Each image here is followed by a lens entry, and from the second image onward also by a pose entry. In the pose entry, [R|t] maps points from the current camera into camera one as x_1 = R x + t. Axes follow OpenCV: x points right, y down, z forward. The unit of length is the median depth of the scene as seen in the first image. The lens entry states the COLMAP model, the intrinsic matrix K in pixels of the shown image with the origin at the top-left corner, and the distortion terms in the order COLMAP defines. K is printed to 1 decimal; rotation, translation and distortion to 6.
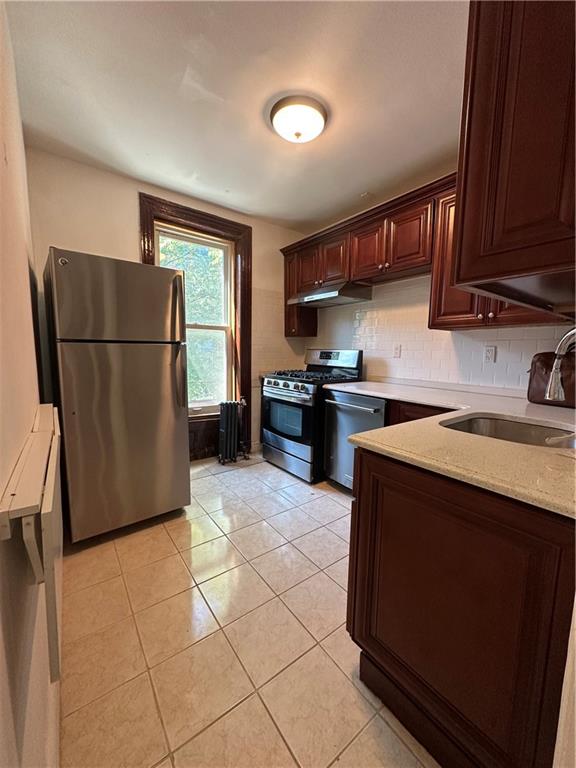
lens RADIAL K [[304.8, 0, 288.8], [0, 304.8, 383.0], [0, 0, 1]] dist [-0.000411, 0.000049]
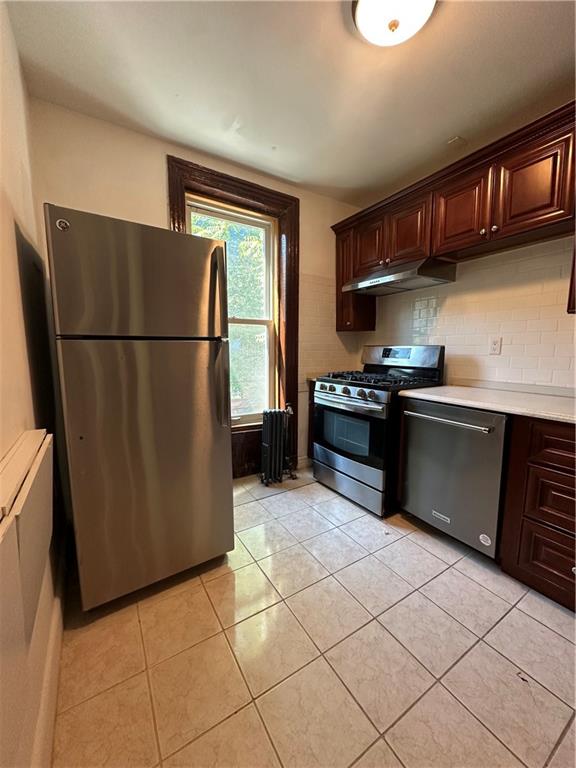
lens RADIAL K [[304.8, 0, 288.4], [0, 304.8, 383.0], [0, 0, 1]] dist [-0.000411, 0.000049]
pose [[0.996274, -0.004282, -0.086136, -0.092494], [0.004796, 0.999972, 0.005761, -0.019294], [0.086109, -0.006152, 0.996267, 0.194826]]
